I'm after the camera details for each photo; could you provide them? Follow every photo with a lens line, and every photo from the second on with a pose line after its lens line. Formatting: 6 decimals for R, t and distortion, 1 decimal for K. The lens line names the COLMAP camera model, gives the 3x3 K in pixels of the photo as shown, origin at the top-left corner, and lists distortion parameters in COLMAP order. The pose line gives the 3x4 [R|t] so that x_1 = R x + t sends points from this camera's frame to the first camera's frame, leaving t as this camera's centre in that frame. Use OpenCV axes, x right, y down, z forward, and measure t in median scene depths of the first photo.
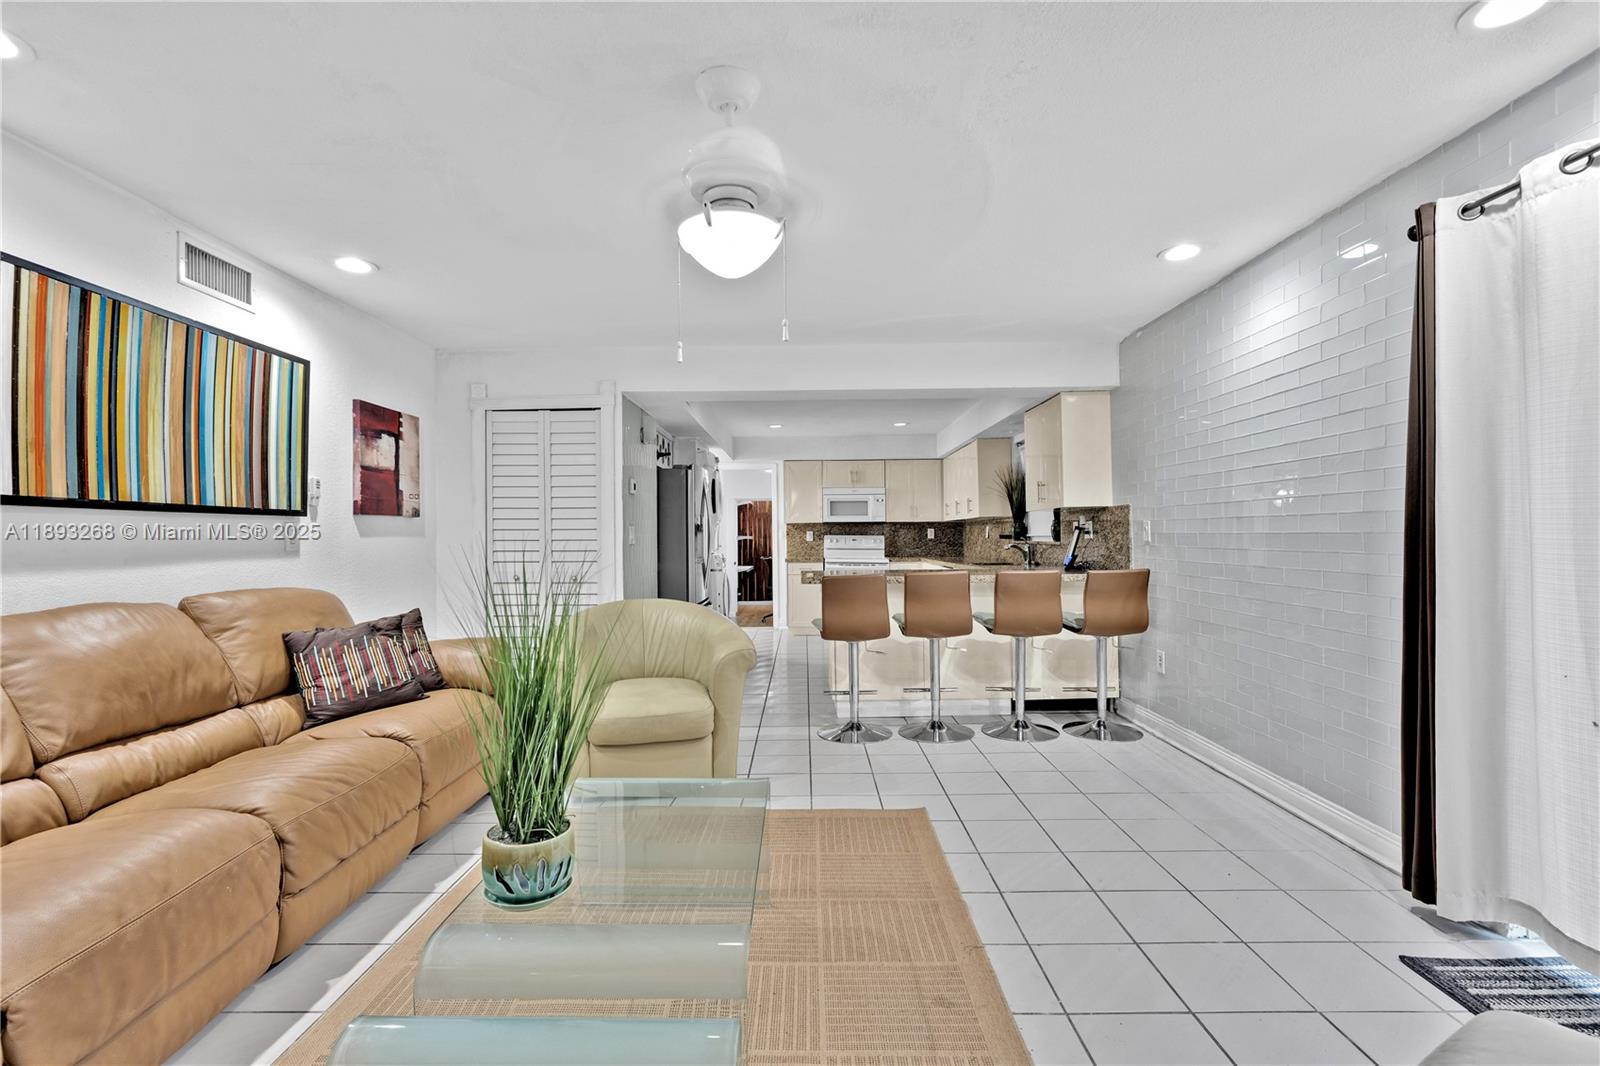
lens RADIAL K [[741.4, 0, 781.4], [0, 741.4, 542.9], [0, 0, 1]] dist [0.008517, -0.000450]
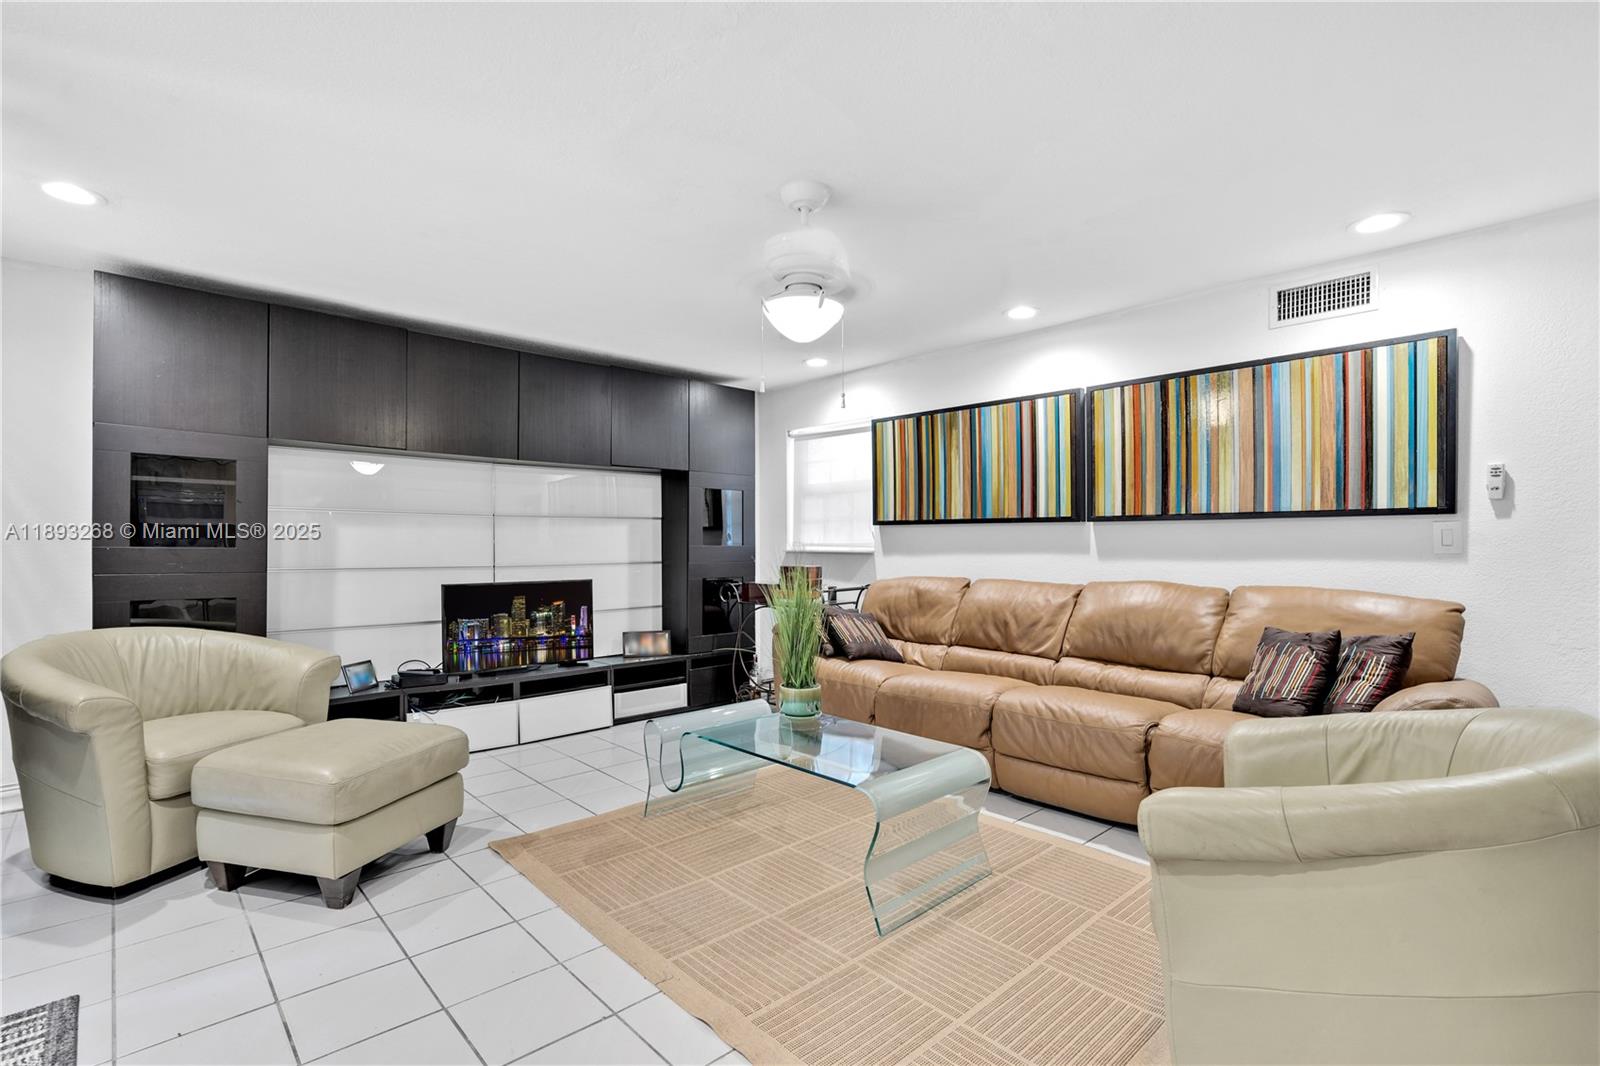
lens RADIAL K [[741.4, 0, 781.4], [0, 741.4, 542.9], [0, 0, 1]] dist [0.008517, -0.000450]
pose [[-0.724469, -0.020538, -0.689001, 0.633793], [-0.021956, 0.999736, -0.006714, 0.025692], [0.688957, 0.010264, -0.724729, 1.409739]]
